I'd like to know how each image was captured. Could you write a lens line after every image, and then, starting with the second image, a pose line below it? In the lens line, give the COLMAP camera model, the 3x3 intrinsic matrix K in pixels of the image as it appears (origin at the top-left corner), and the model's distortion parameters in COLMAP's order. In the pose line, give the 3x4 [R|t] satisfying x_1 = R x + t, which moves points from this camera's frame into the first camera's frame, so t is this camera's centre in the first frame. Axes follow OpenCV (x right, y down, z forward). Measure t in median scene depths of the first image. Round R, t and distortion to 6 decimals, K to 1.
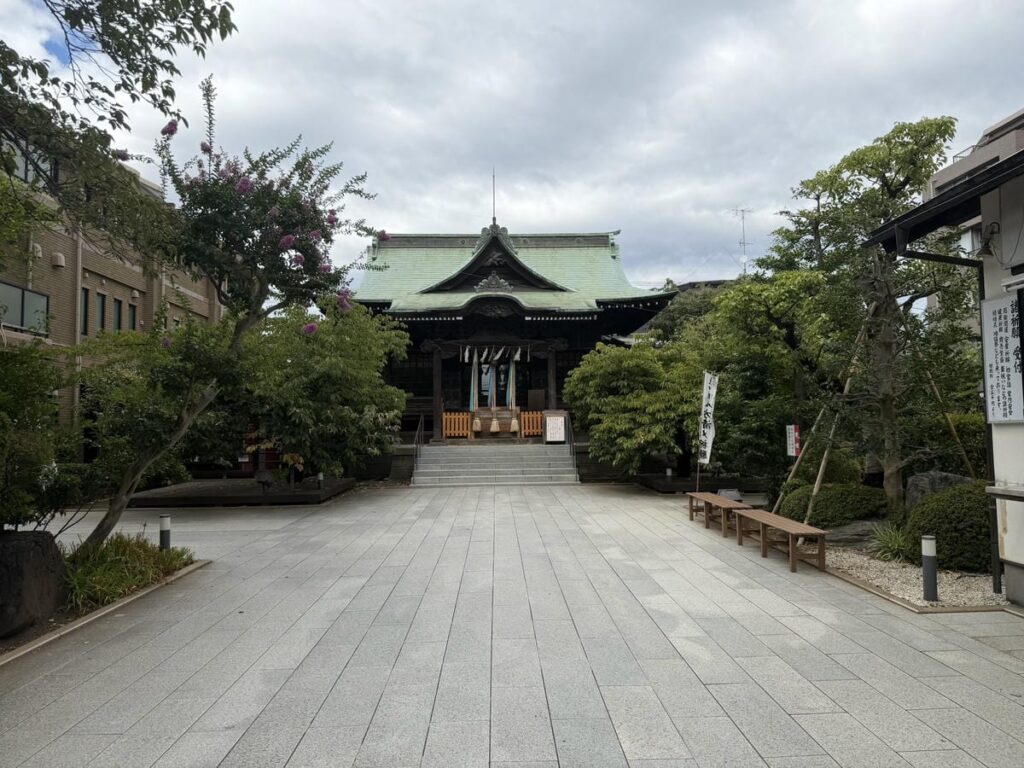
lens RADIAL K [[722.9, 0, 512.0], [0, 722.9, 384.0], [0, 0, 1]] dist [-0.005942, -0.003149]
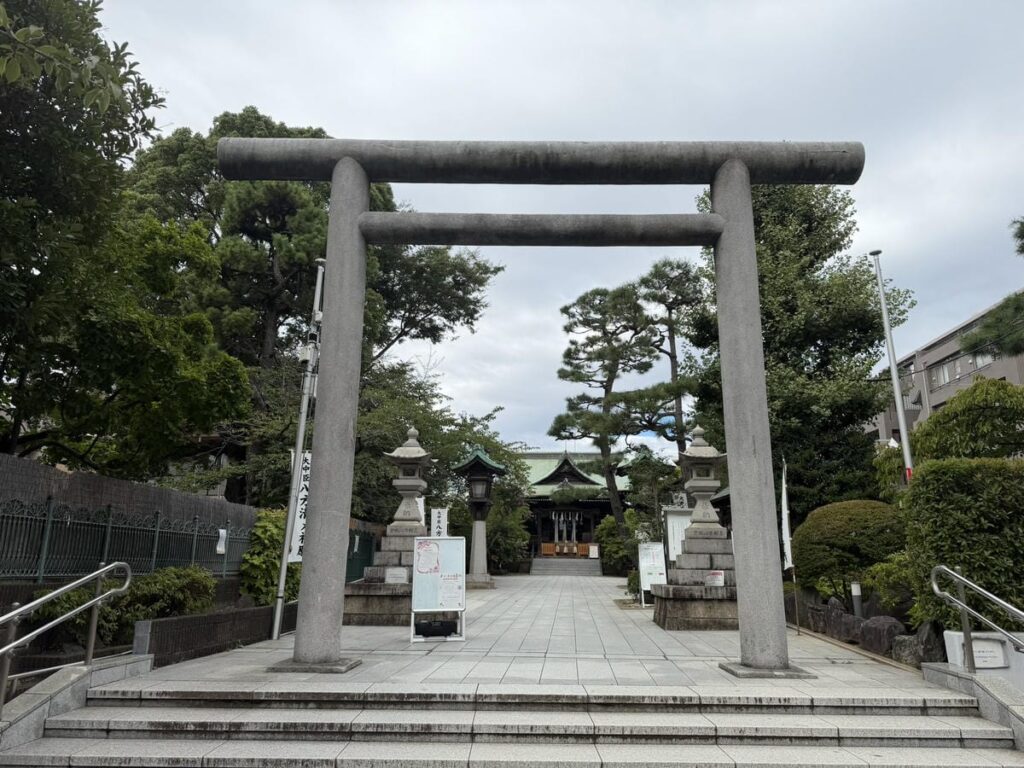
lens RADIAL K [[710.3, 0, 512.0], [0, 710.3, 384.0], [0, 0, 1]] dist [0.102875, -0.000397]
pose [[0.994761, -0.003274, -0.102176, 0.036423], [-0.015658, 0.982814, -0.183935, -0.033751], [0.101022, 0.184572, 0.977613, -1.199336]]
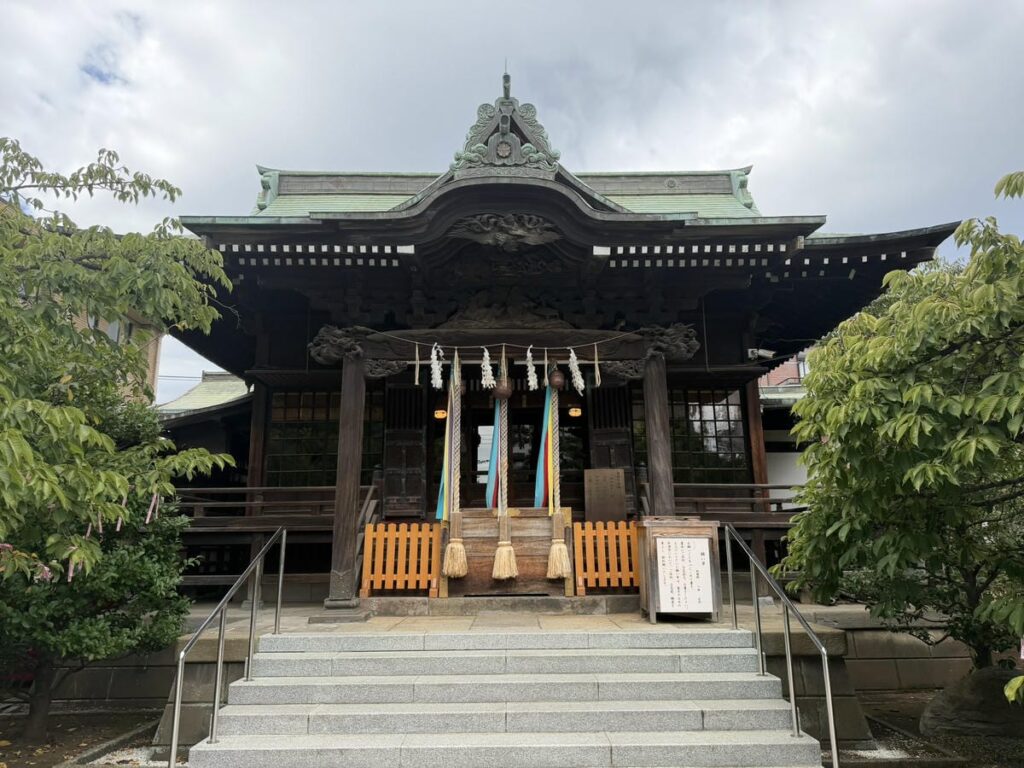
lens RADIAL K [[722.9, 0, 512.0], [0, 722.9, 384.0], [0, 0, 1]] dist [-0.005942, -0.003149]
pose [[0.999877, 0.002728, -0.015419, -0.014960], [-0.005066, 0.988101, -0.153722, 0.026234], [0.014816, 0.153781, 0.987994, 0.637423]]
